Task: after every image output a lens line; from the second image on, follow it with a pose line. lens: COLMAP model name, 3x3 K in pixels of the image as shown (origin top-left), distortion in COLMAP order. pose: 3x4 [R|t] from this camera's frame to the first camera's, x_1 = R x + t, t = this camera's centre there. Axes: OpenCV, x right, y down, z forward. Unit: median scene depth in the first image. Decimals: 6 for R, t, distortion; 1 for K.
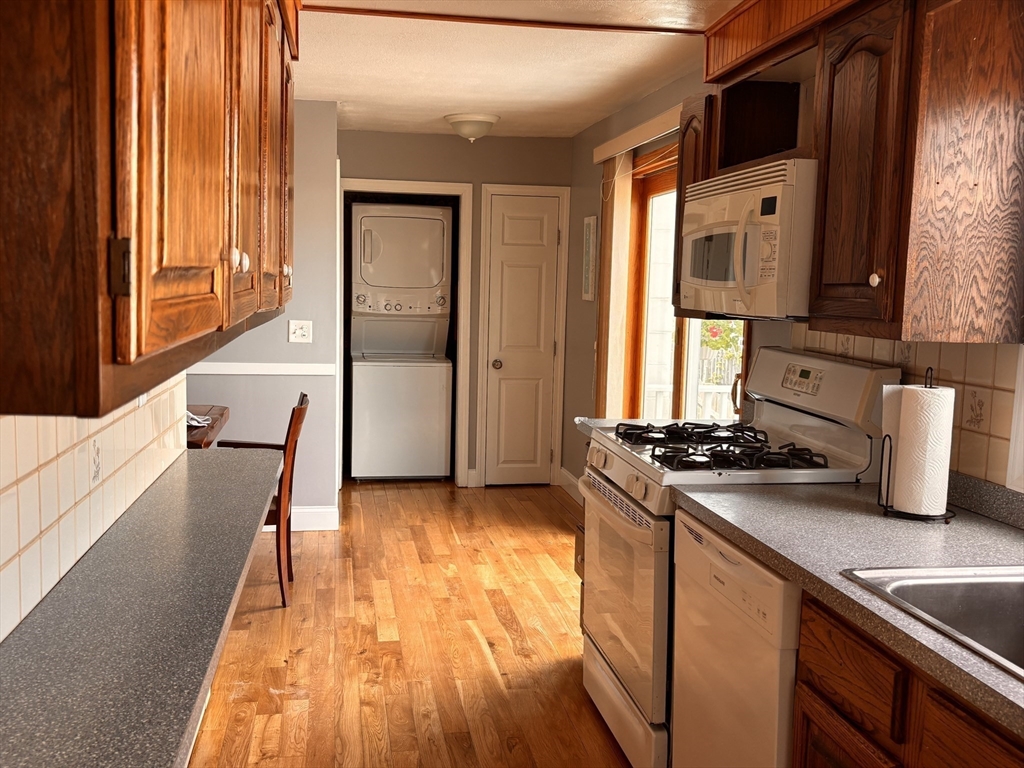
lens RADIAL K [[1017.7, 0, 512.0], [0, 1017.7, 384.0], [0, 0, 1]] dist [0.107565, -0.295610]
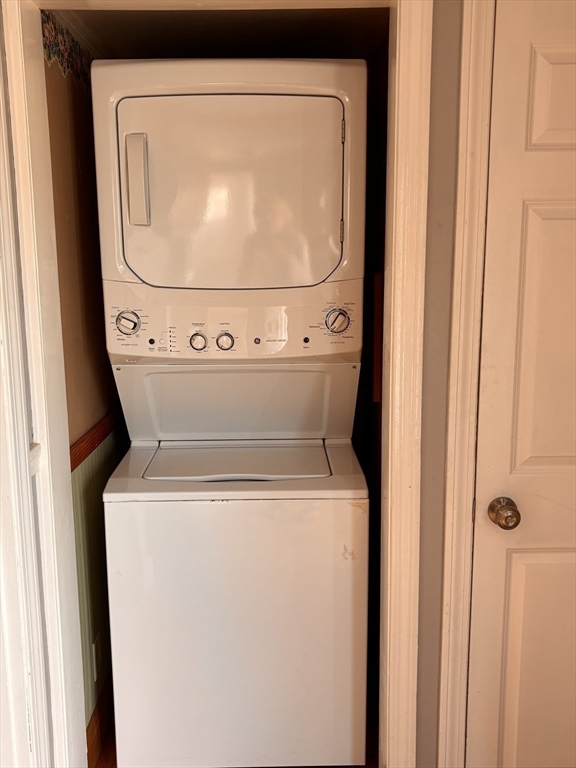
lens RADIAL K [[763.3, 0, 288.0], [0, 763.3, 384.0], [0, 0, 1]] dist [0.107565, -0.295610]
pose [[0.988629, -0.005474, -0.150277, -0.045738], [0.016863, 0.997070, 0.074615, -0.080390], [0.149429, -0.076301, 0.985824, 0.723455]]
